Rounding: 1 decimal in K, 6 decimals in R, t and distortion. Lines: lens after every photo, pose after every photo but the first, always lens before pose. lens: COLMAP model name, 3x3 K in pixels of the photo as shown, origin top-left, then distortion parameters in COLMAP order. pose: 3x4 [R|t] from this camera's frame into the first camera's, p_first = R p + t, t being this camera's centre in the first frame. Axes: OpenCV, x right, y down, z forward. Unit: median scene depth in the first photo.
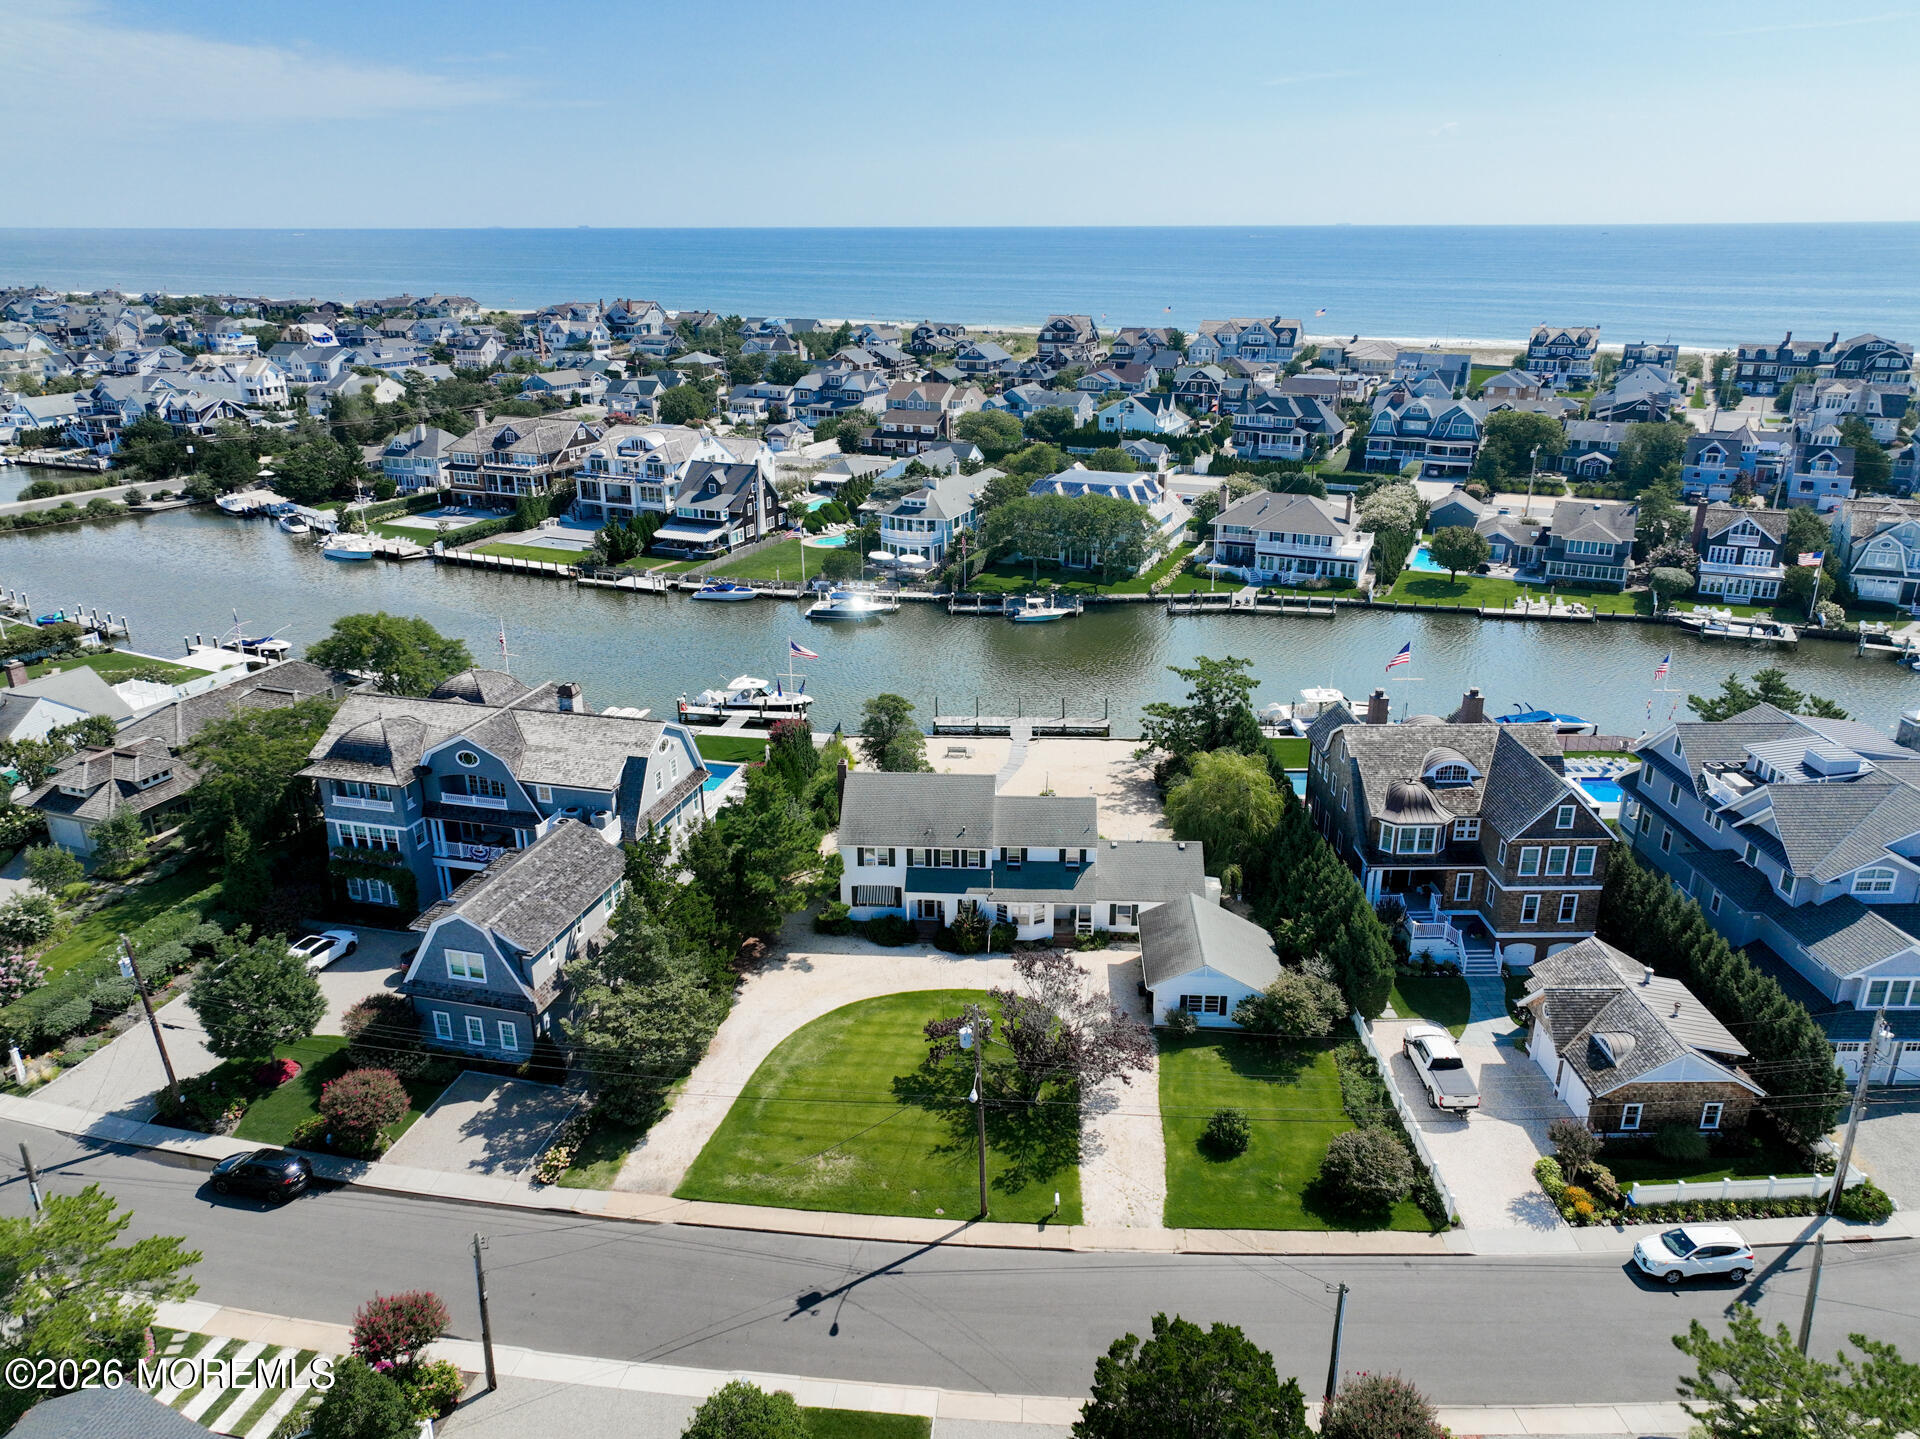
lens RADIAL K [[1348.7, 0, 960.0], [0, 1348.7, 719.0], [0, 0, 1]] dist [0.000057, 0.015884]
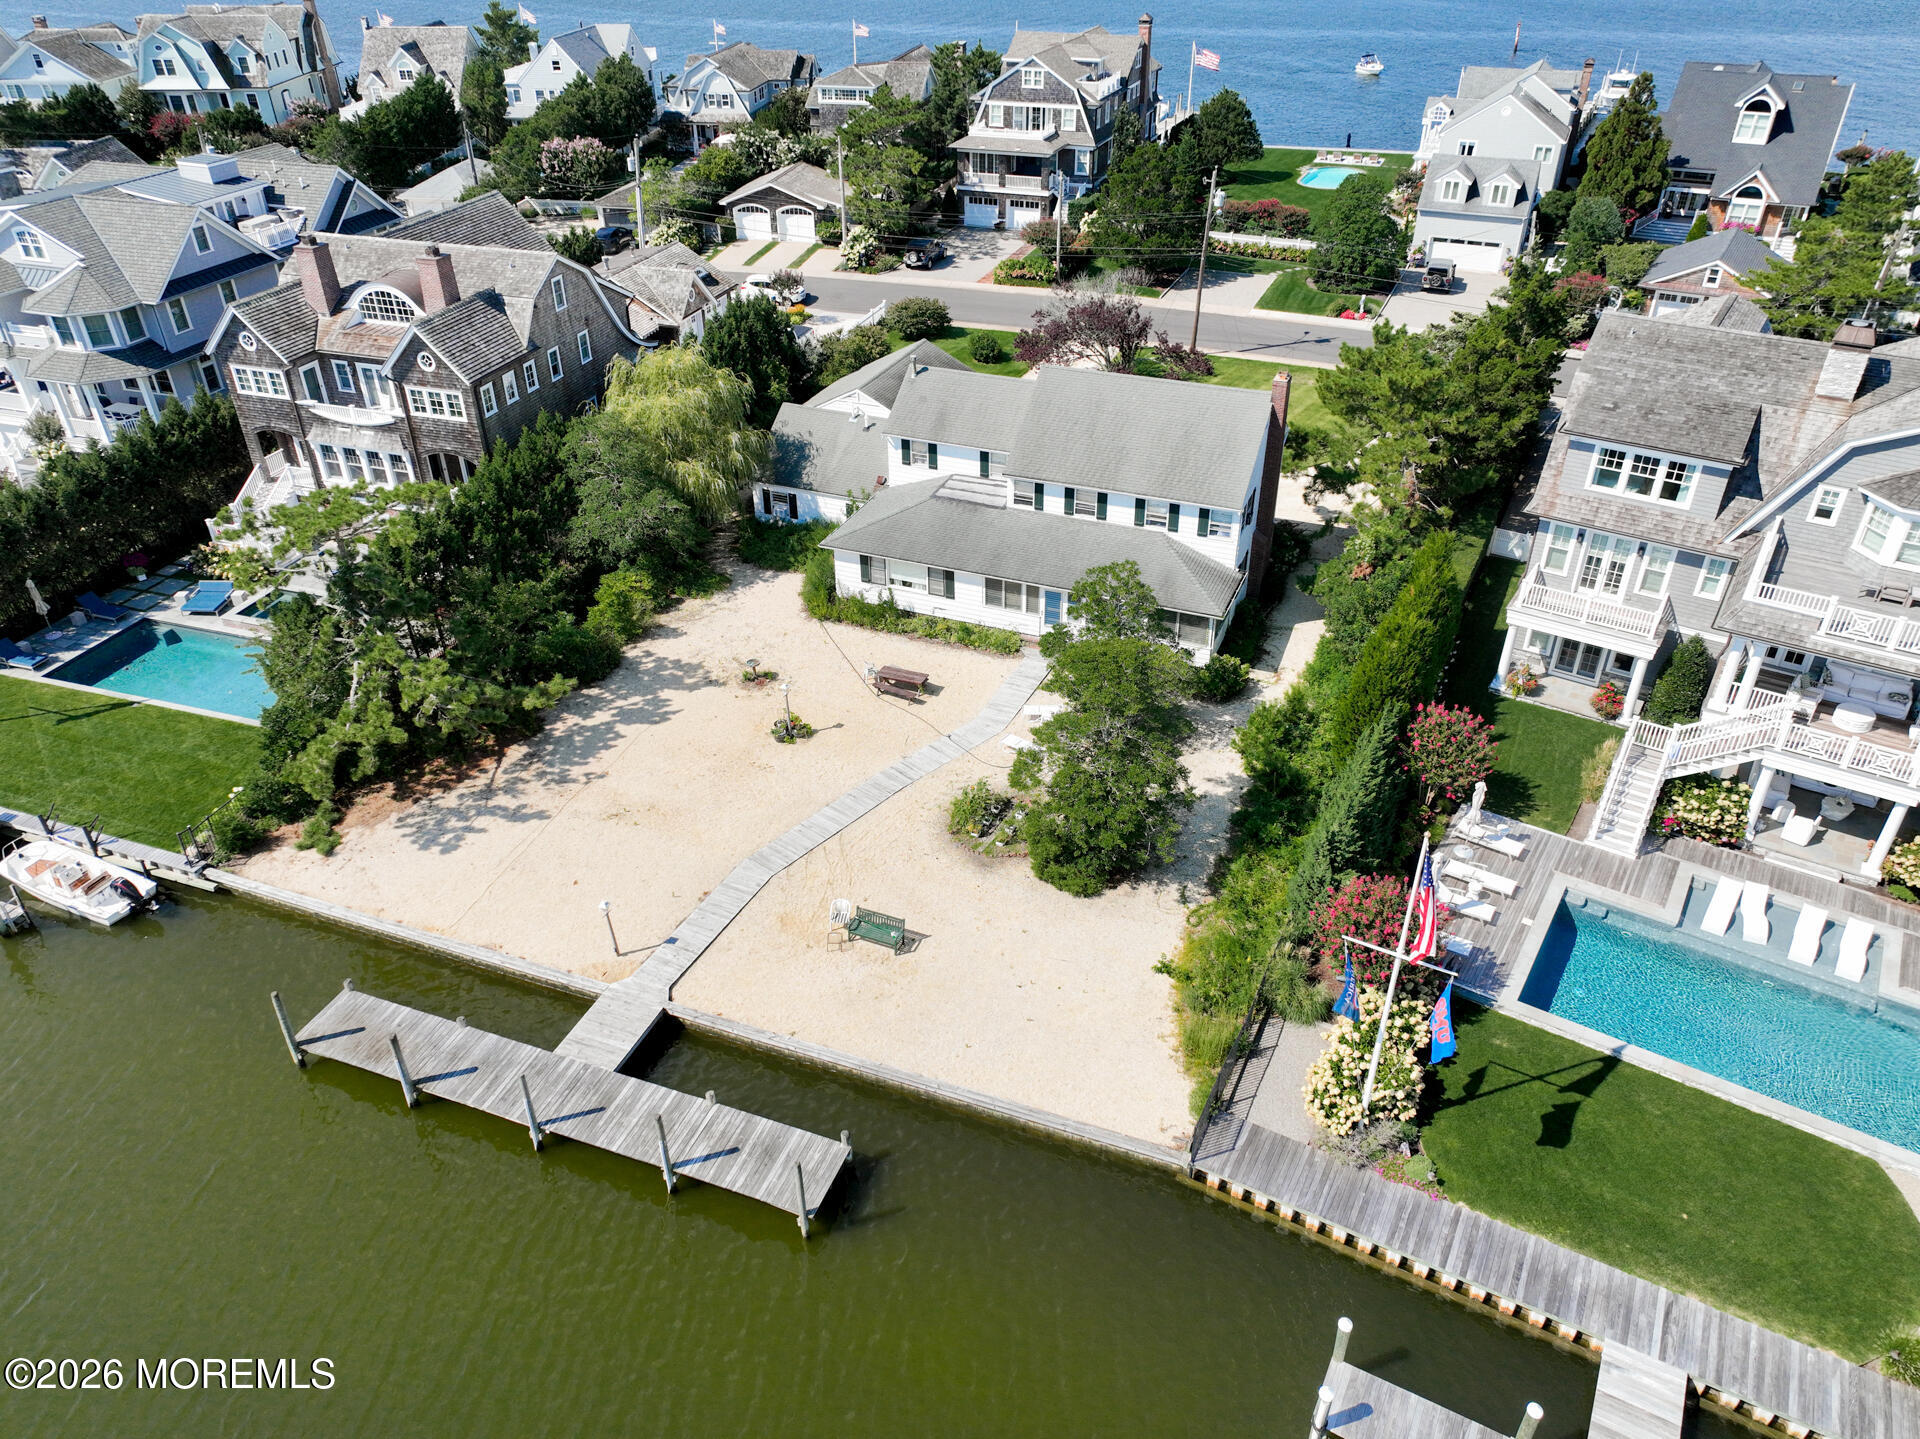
lens RADIAL K [[1348.7, 0, 961.9], [0, 1348.7, 719.6], [0, 0, 1]] dist [0.000057, 0.015884]
pose [[-0.945624, -0.168654, 0.278121, -0.081136], [0.123225, 0.605572, 0.786192, -0.205128], [-0.301017, 0.777713, -0.551861, 0.835416]]
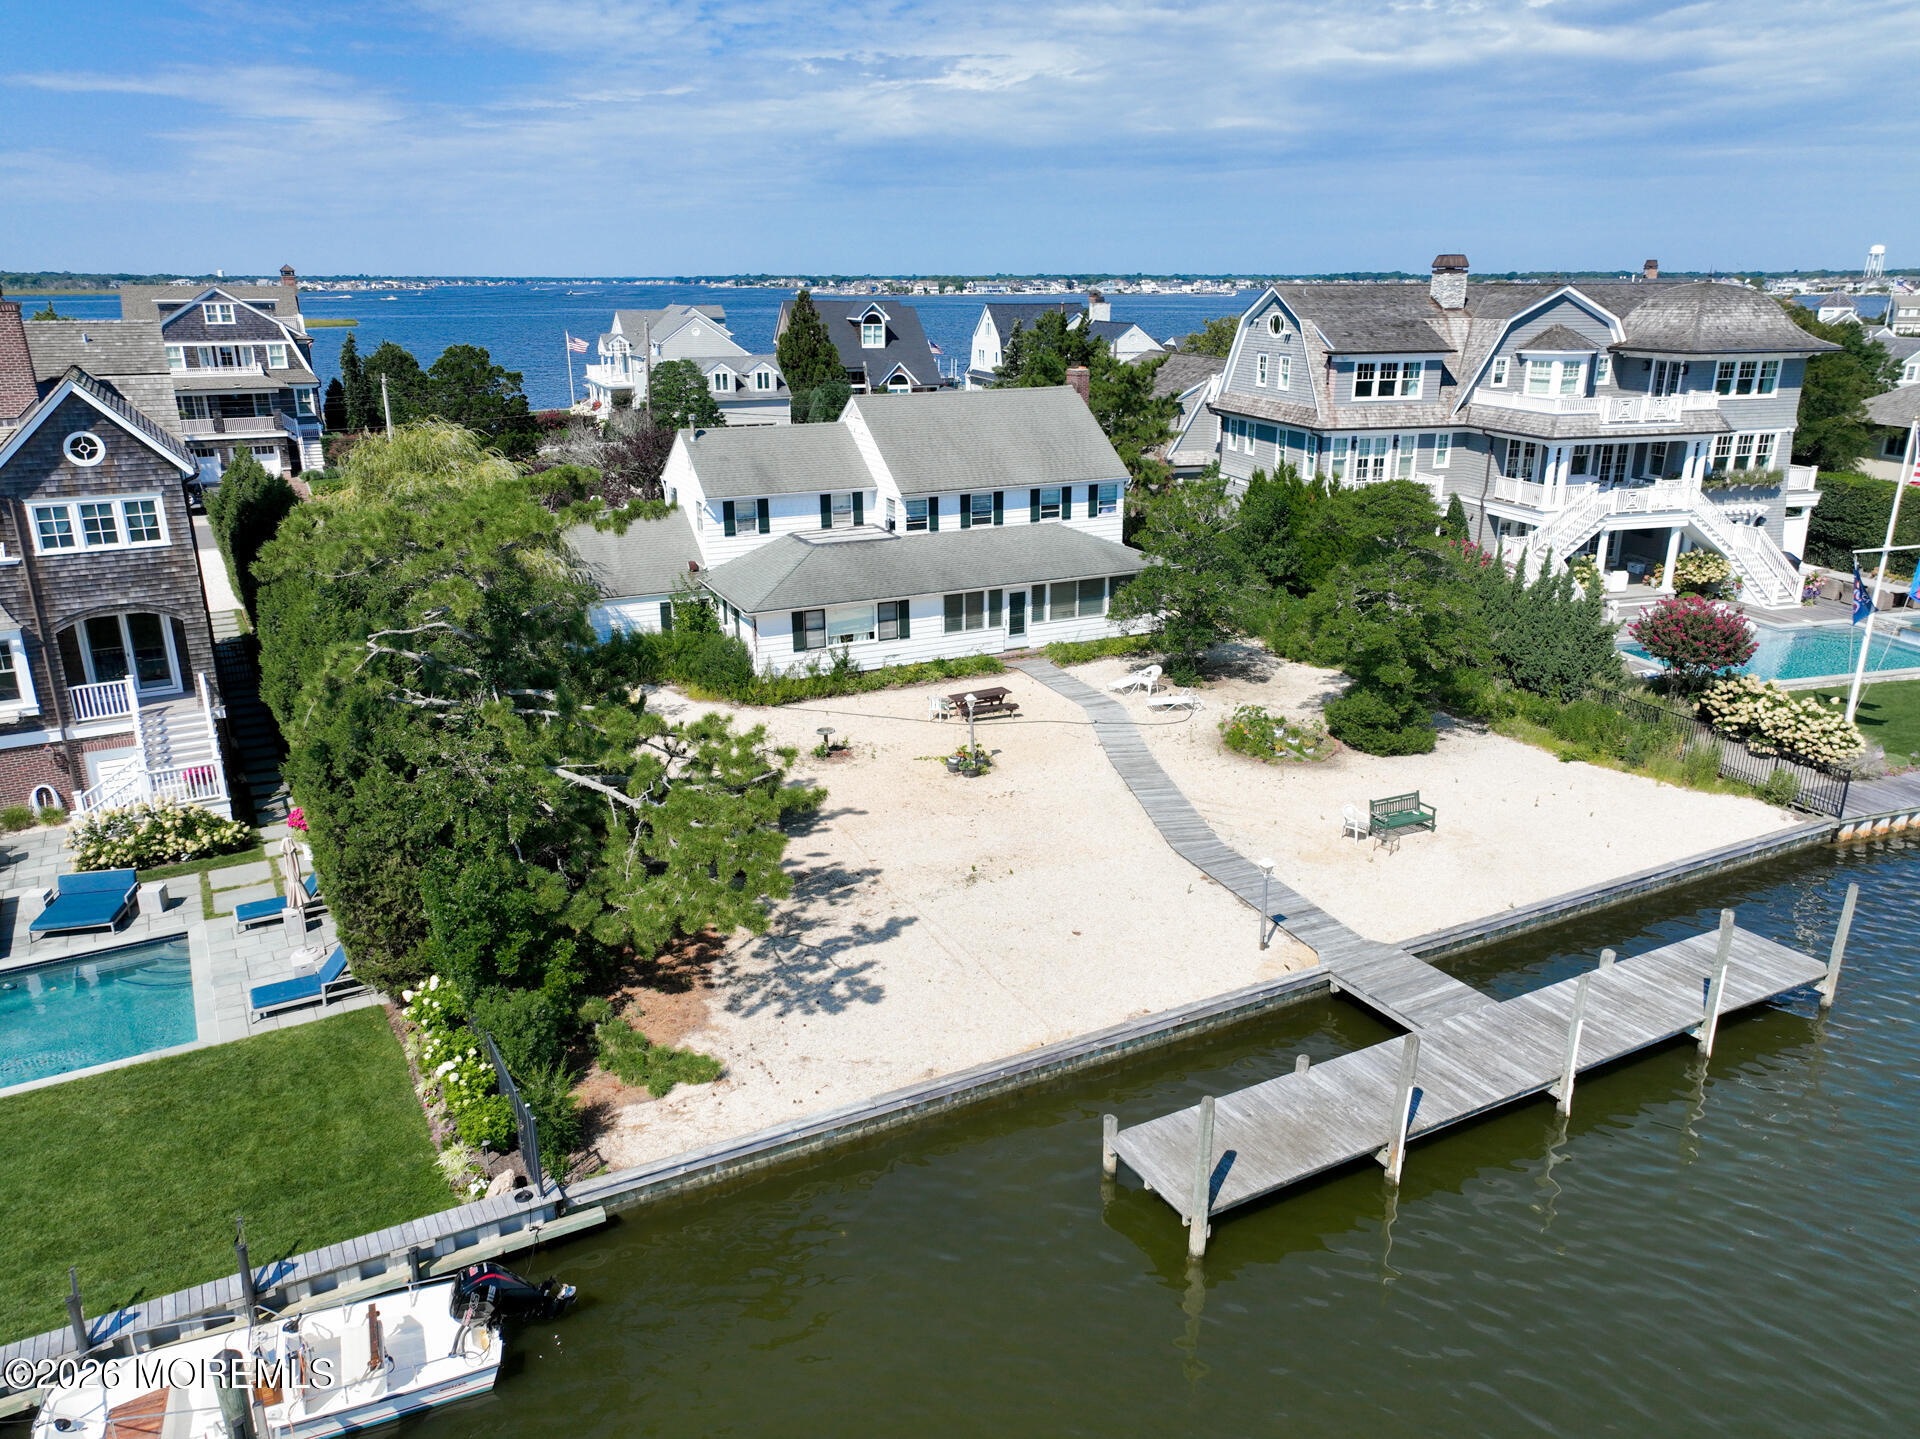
lens RADIAL K [[1348.7, 0, 962.7], [0, 1348.7, 718.5], [0, 0, 1]] dist [0.000057, 0.015884]
pose [[-0.869131, 0.158257, -0.468578, 0.156613], [-0.165920, 0.799221, 0.577682, -0.107407], [0.465920, 0.579828, -0.668370, 0.832308]]
